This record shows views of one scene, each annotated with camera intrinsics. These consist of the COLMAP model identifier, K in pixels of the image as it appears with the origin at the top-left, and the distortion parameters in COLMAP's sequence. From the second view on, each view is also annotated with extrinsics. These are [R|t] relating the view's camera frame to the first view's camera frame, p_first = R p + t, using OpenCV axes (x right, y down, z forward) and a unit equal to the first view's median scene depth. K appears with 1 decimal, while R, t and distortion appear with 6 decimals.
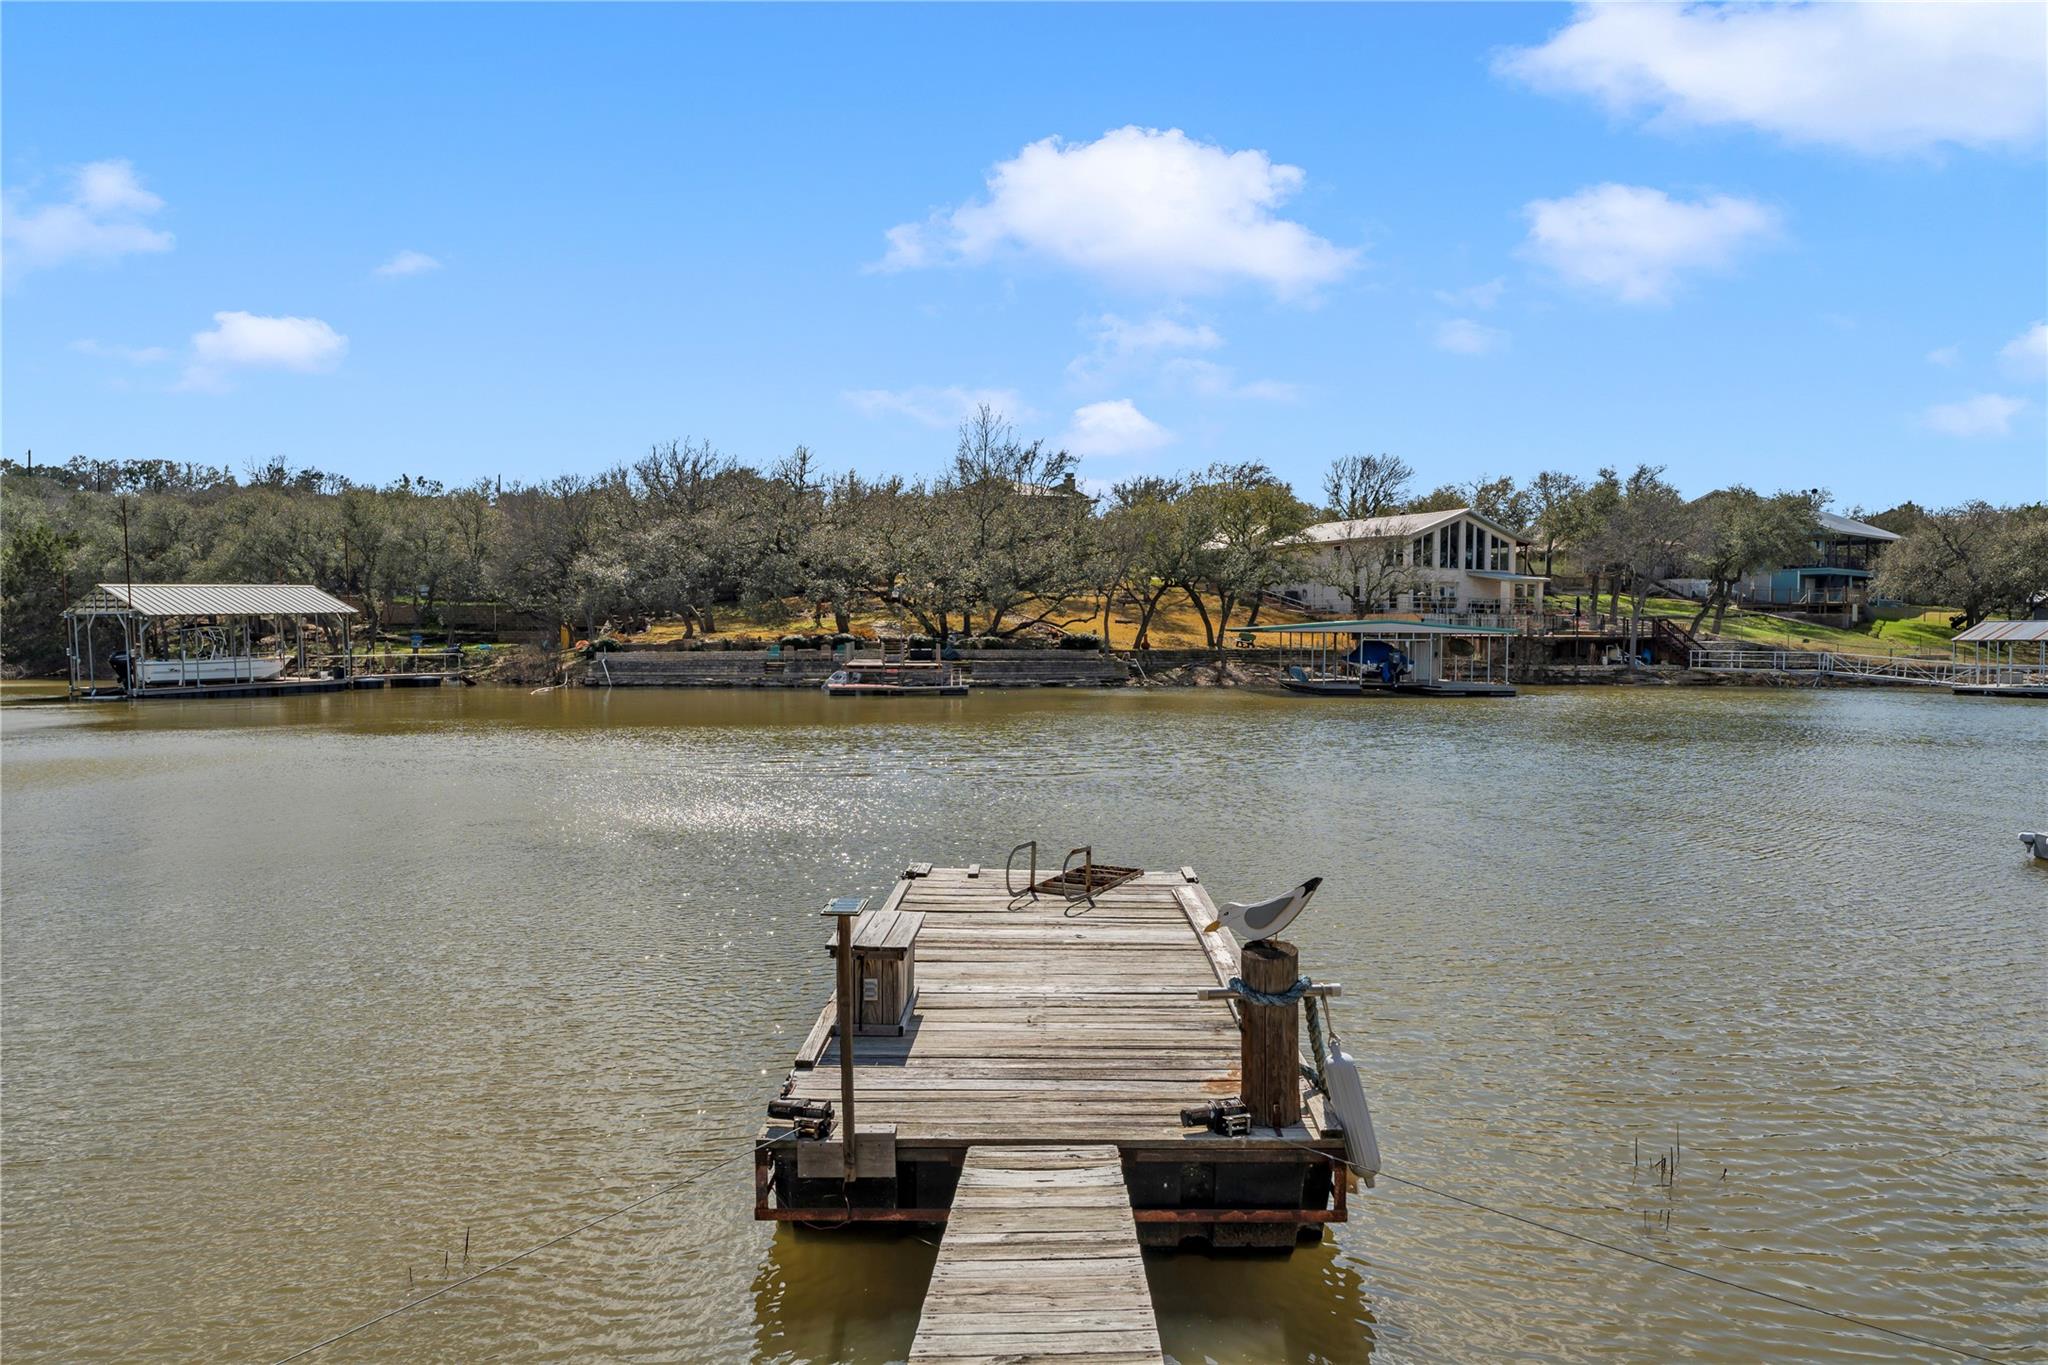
lens RADIAL K [[1345.4, 0, 1018.5], [0, 1345.4, 684.6], [0, 0, 1]] dist [-0.001687, 0.004109]
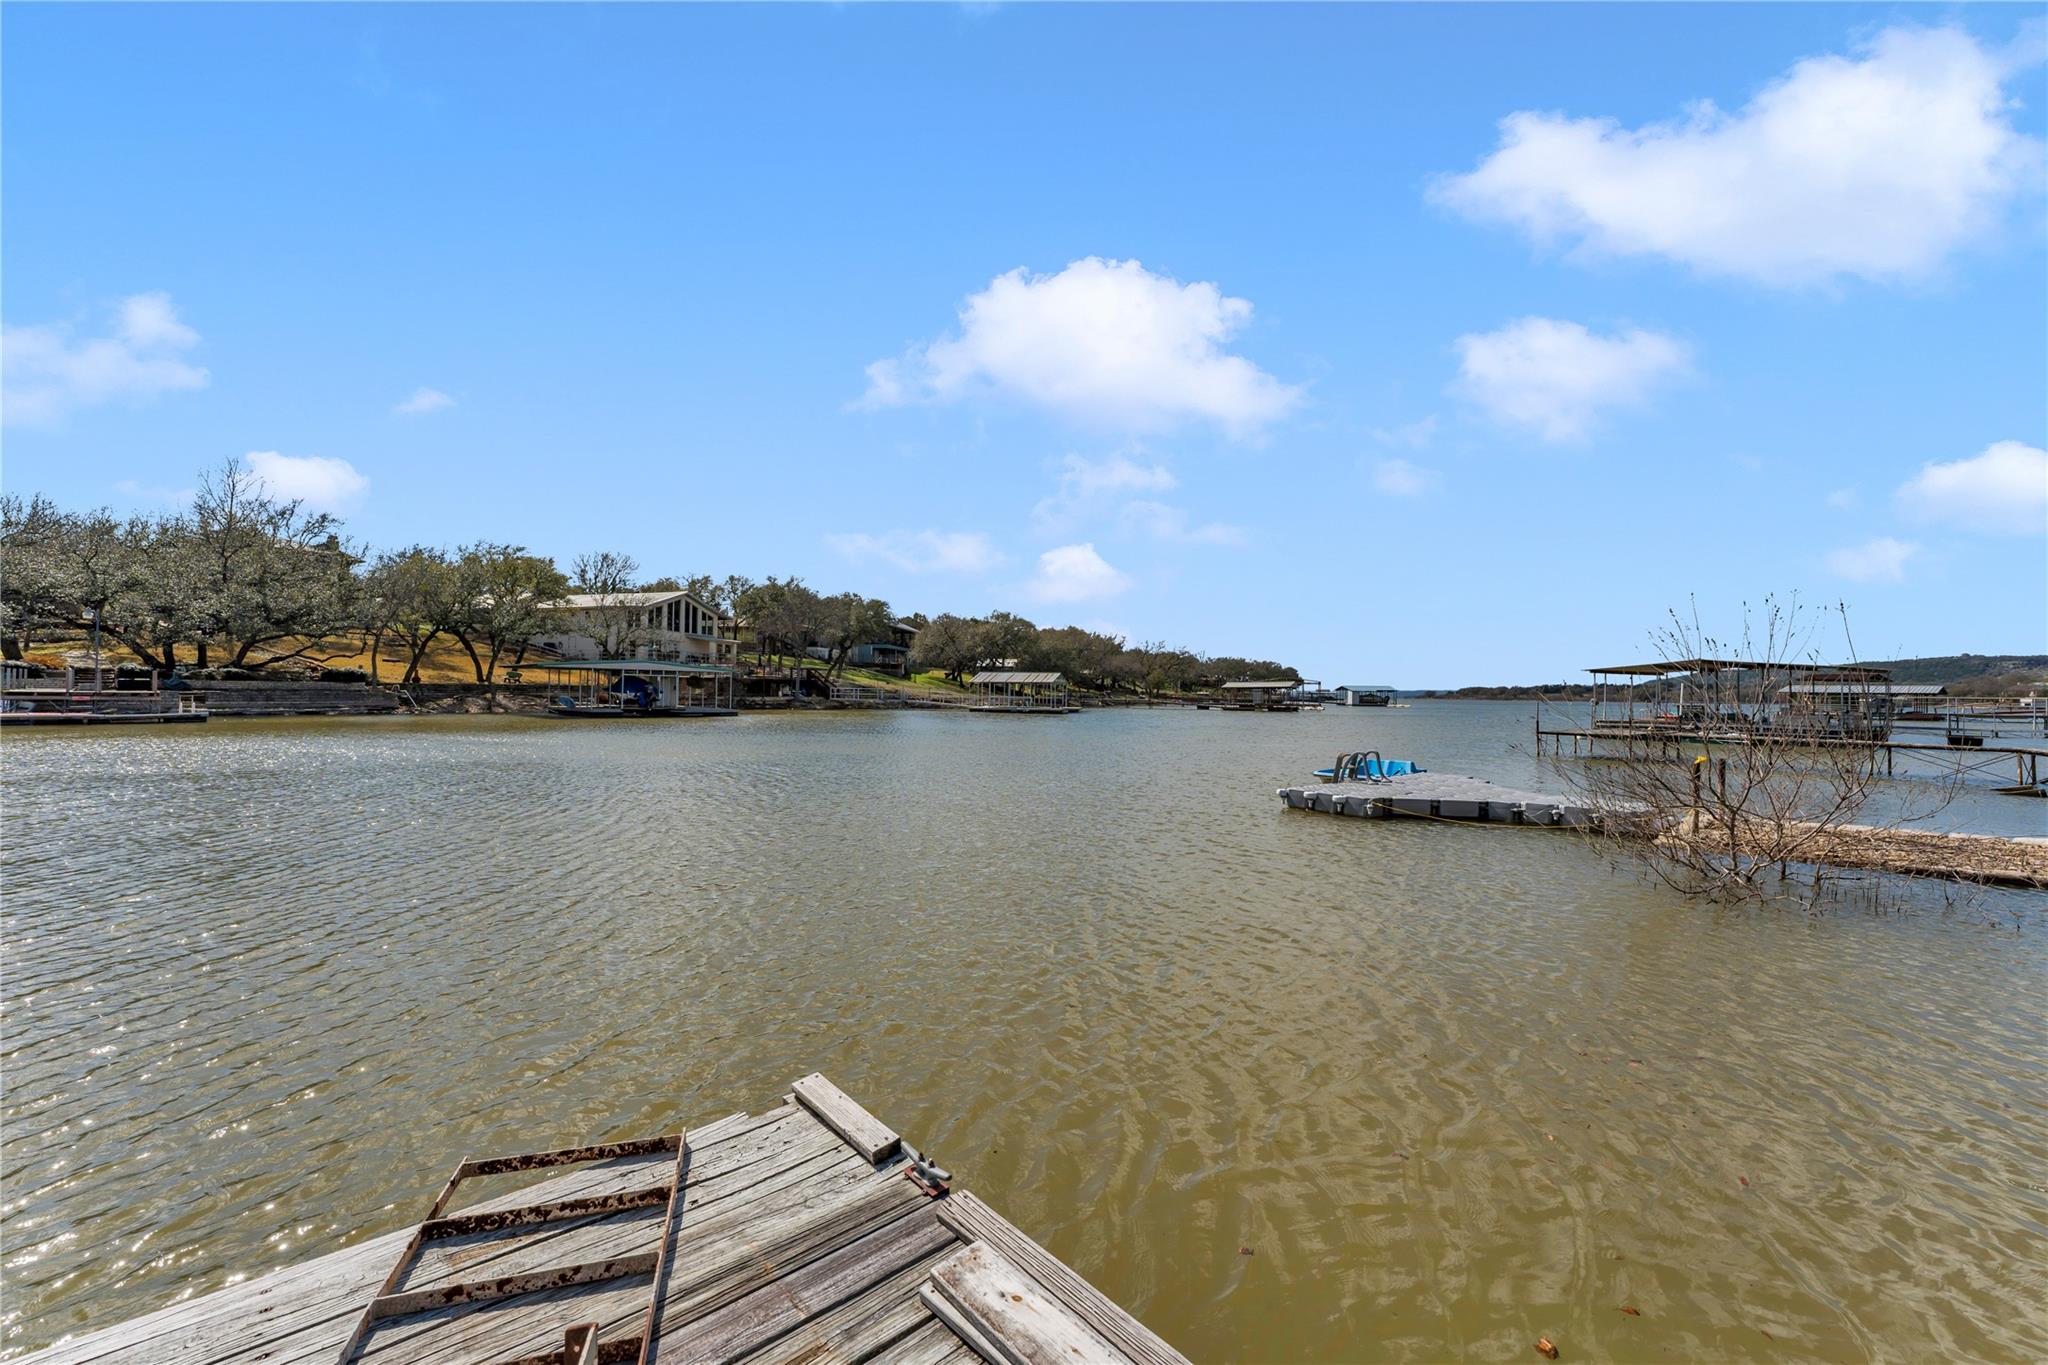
lens RADIAL K [[812.2, 0, 1020.4], [0, 812.2, 684.6], [0, 0, 1]] dist [-0.000798, 0.000051]
pose [[0.736144, 0.012031, 0.676718, 0.003213], [0.013940, 0.999360, -0.032931, 0.006439], [-0.676681, 0.033676, 0.735505, 0.123873]]
